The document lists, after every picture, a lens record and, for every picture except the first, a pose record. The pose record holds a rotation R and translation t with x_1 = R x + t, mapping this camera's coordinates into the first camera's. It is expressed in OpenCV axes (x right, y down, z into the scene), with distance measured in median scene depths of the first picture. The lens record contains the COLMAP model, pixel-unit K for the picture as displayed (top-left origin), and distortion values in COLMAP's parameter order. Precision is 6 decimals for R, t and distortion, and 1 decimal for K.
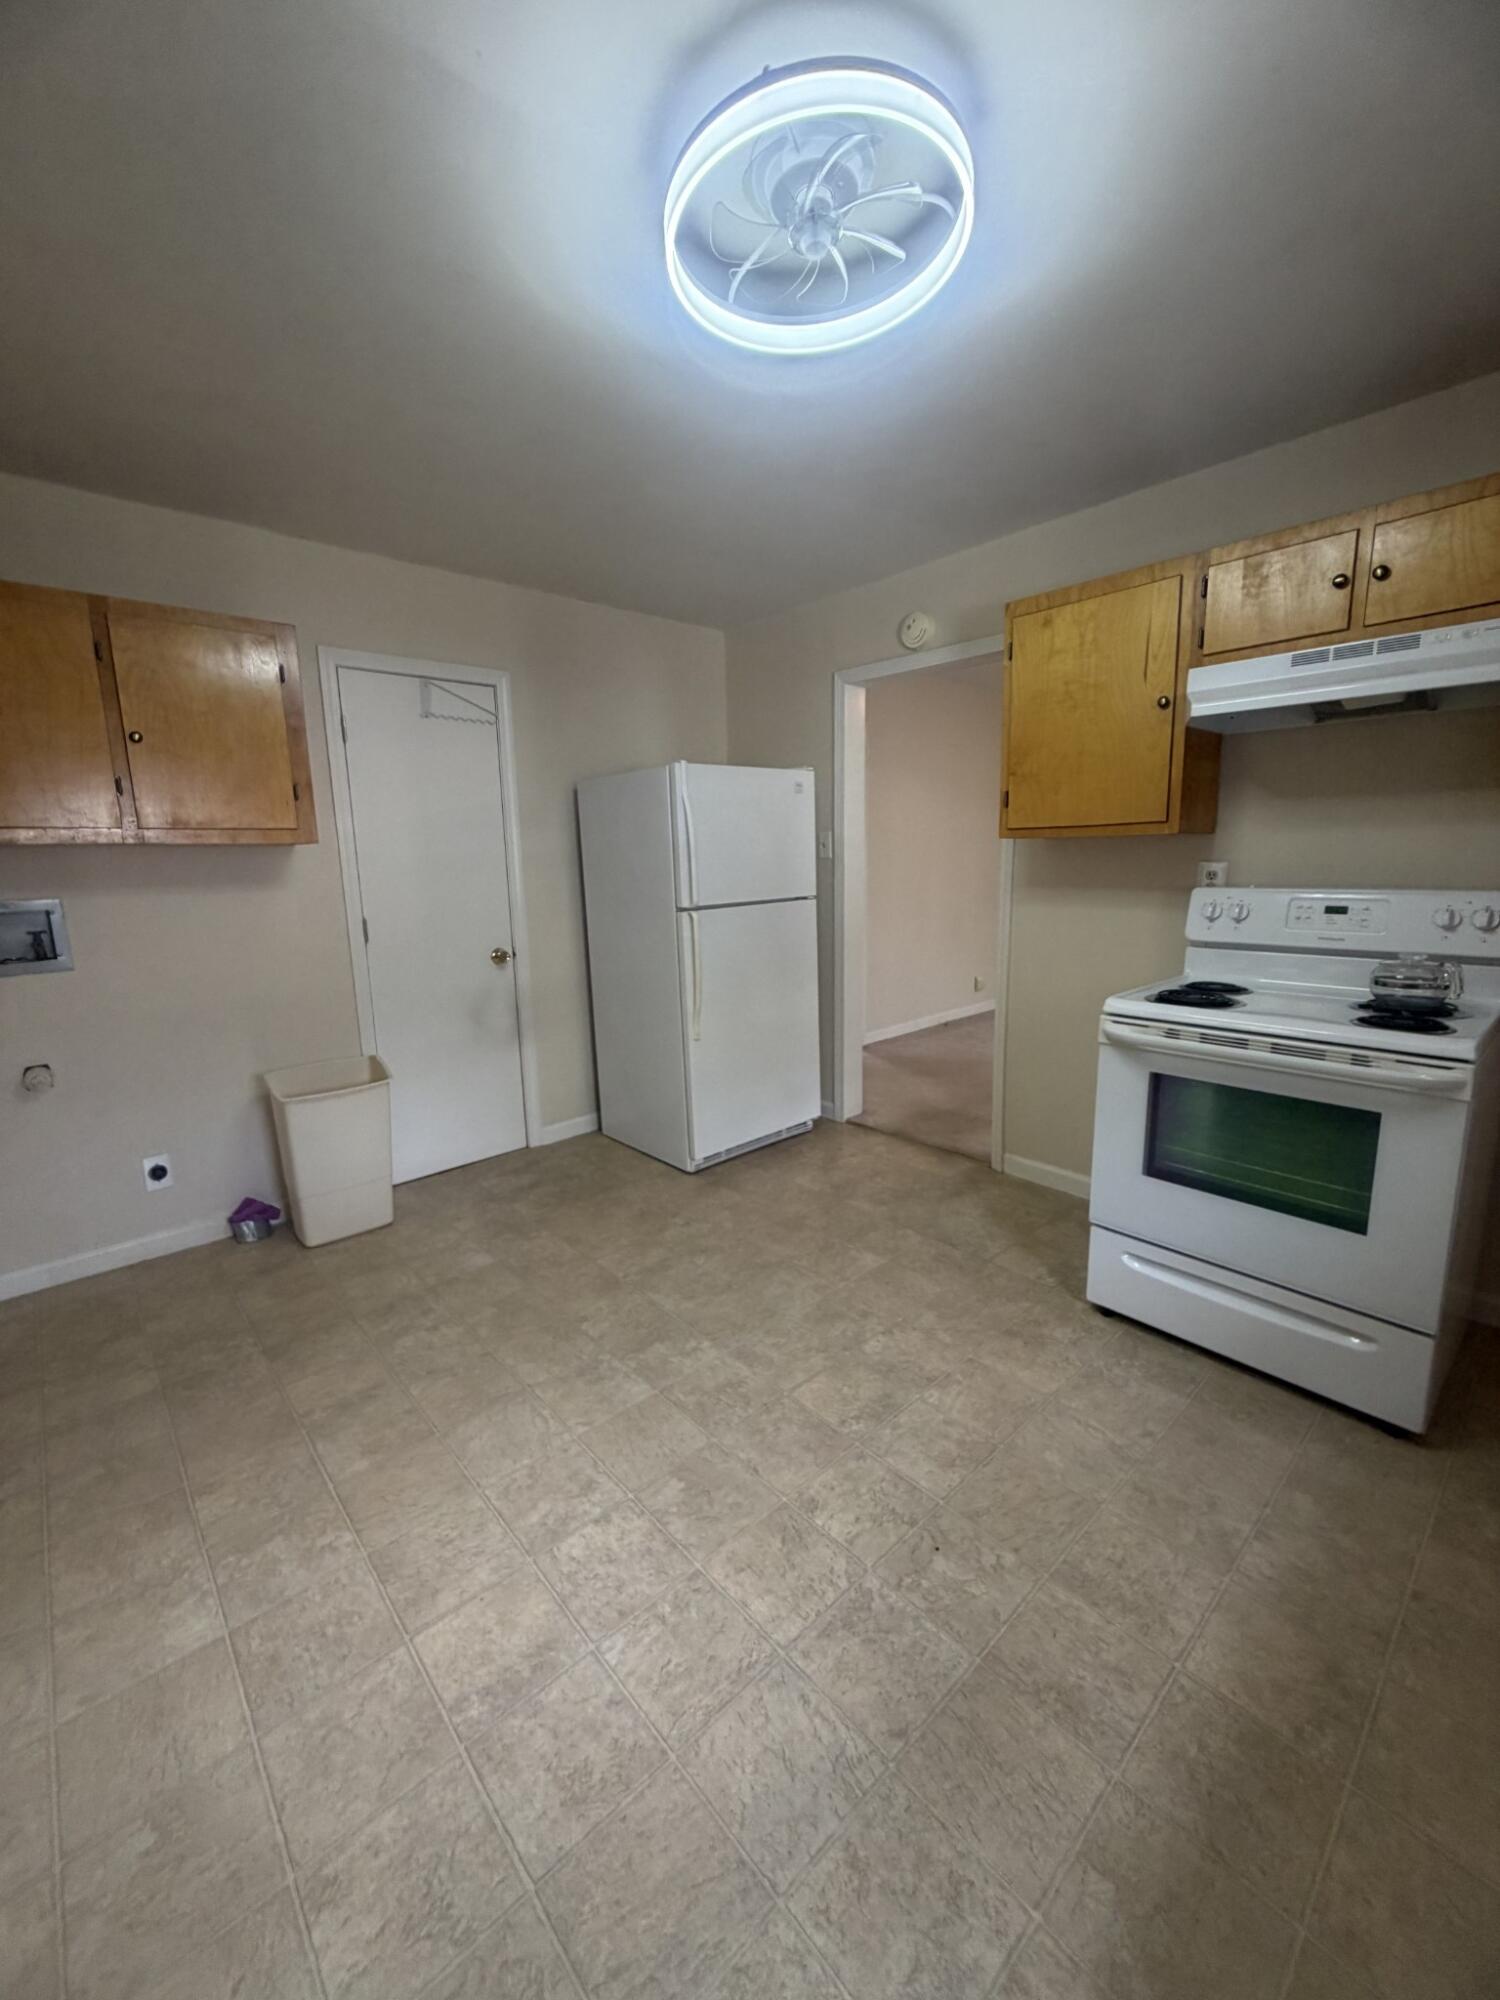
lens RADIAL K [[795.8, 0, 747.2], [0, 795.8, 994.9], [0, 0, 1]] dist [0.001027, -0.000095]
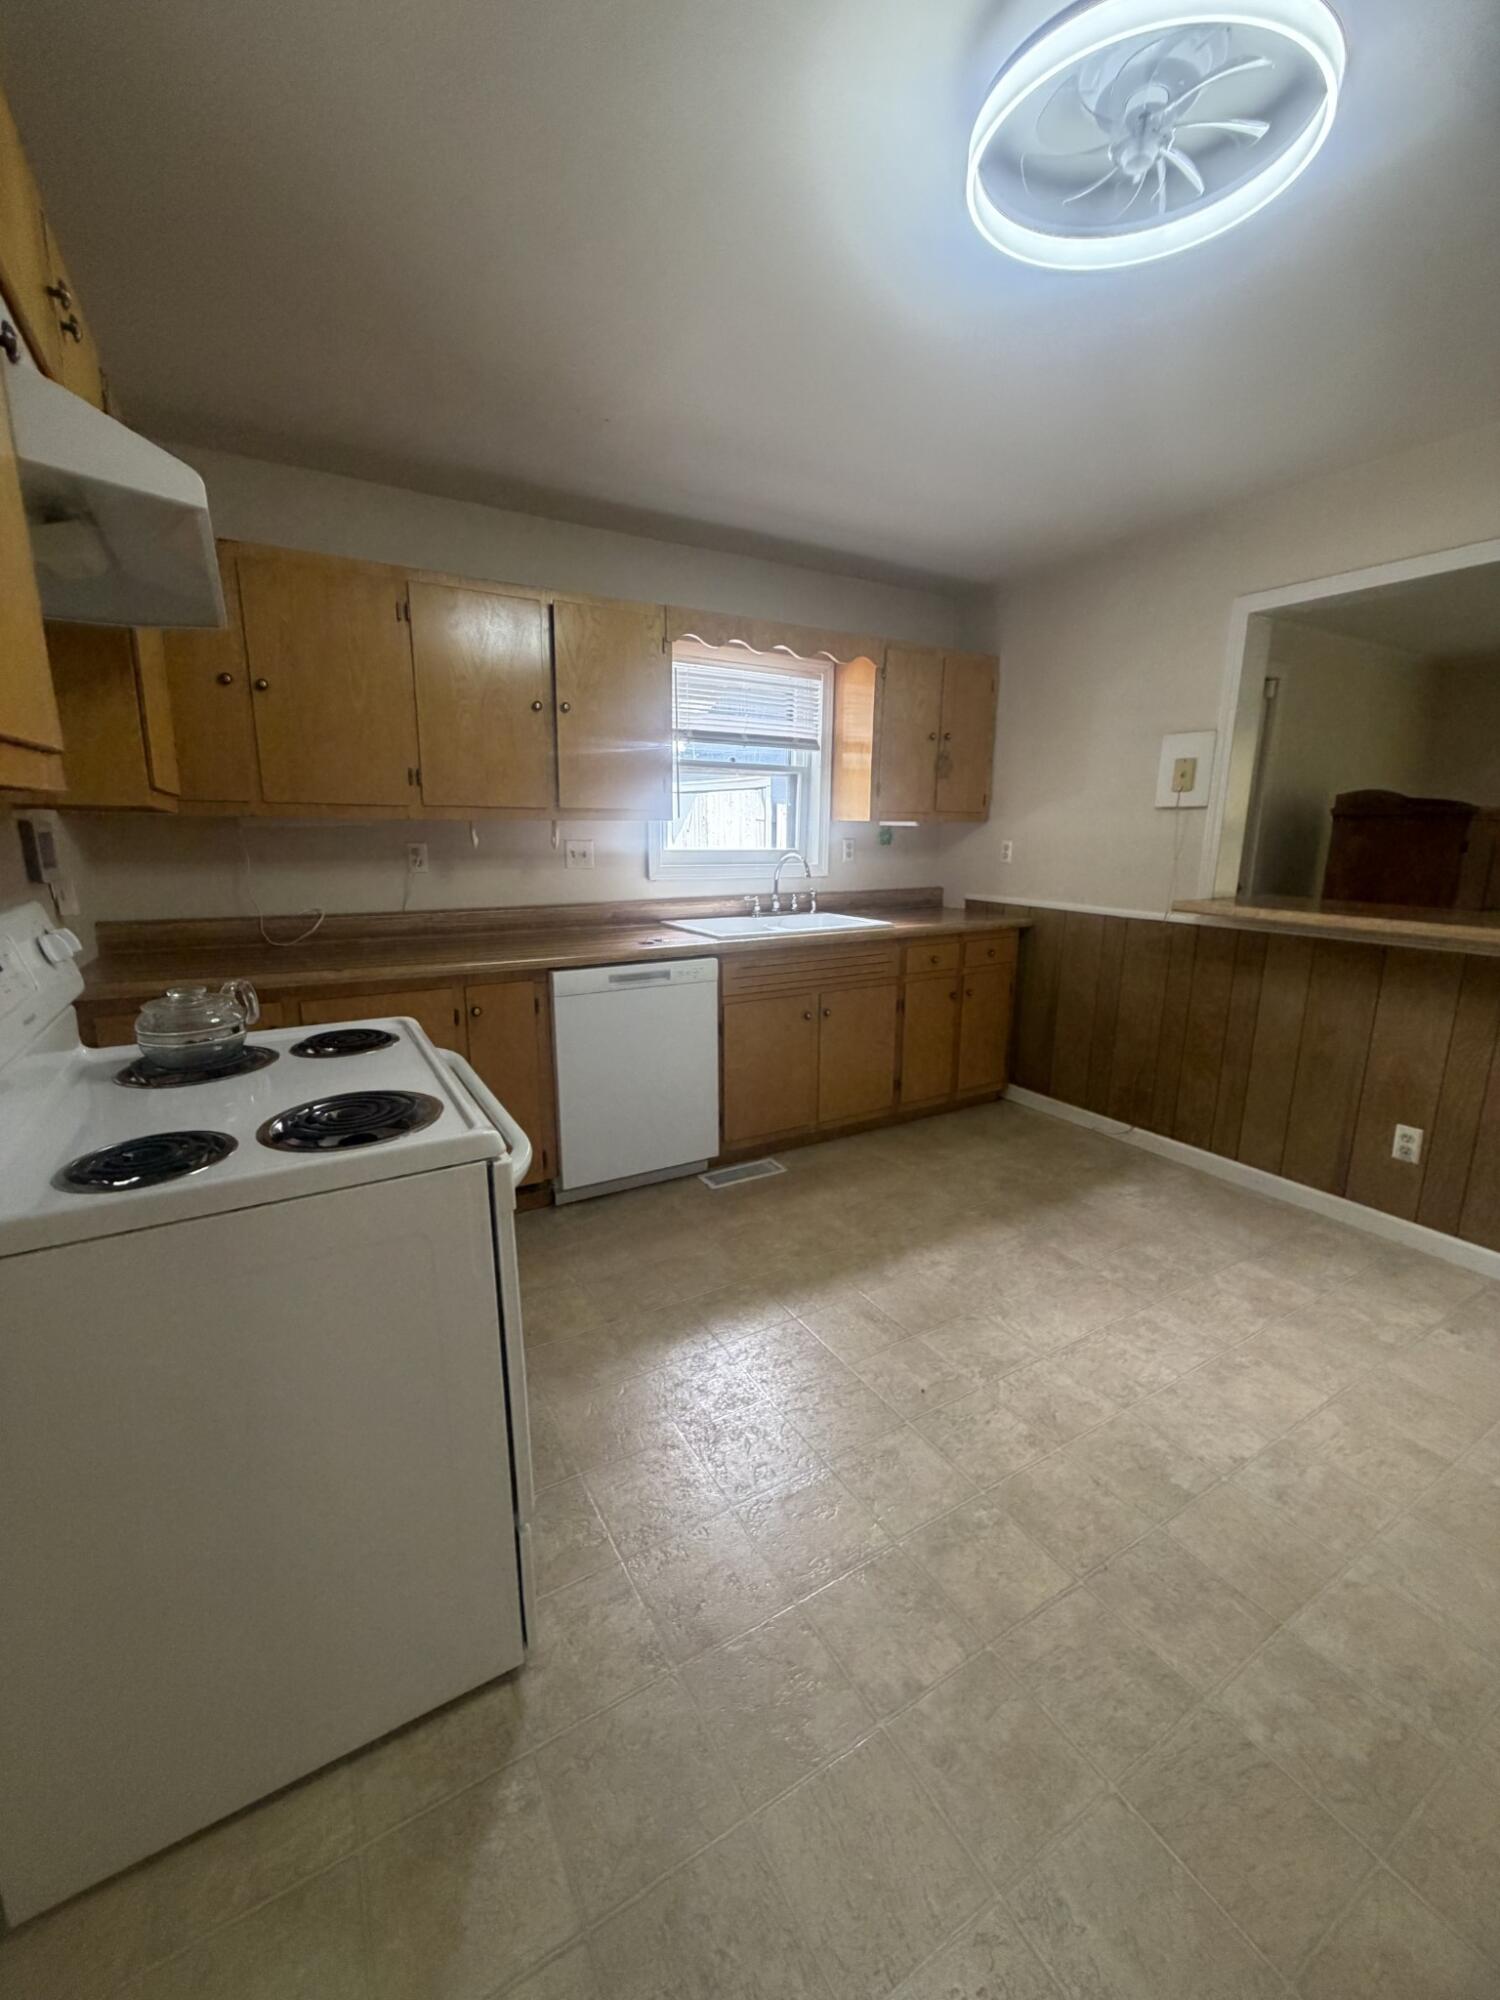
lens RADIAL K [[795.8, 0, 747.2], [0, 795.8, 994.9], [0, 0, 1]] dist [0.001027, -0.000095]
pose [[-0.980162, -0.023608, 0.196789, 0.227084], [0.052277, 0.926927, 0.371581, -0.289729], [-0.191181, 0.374497, -0.907305, 1.596972]]
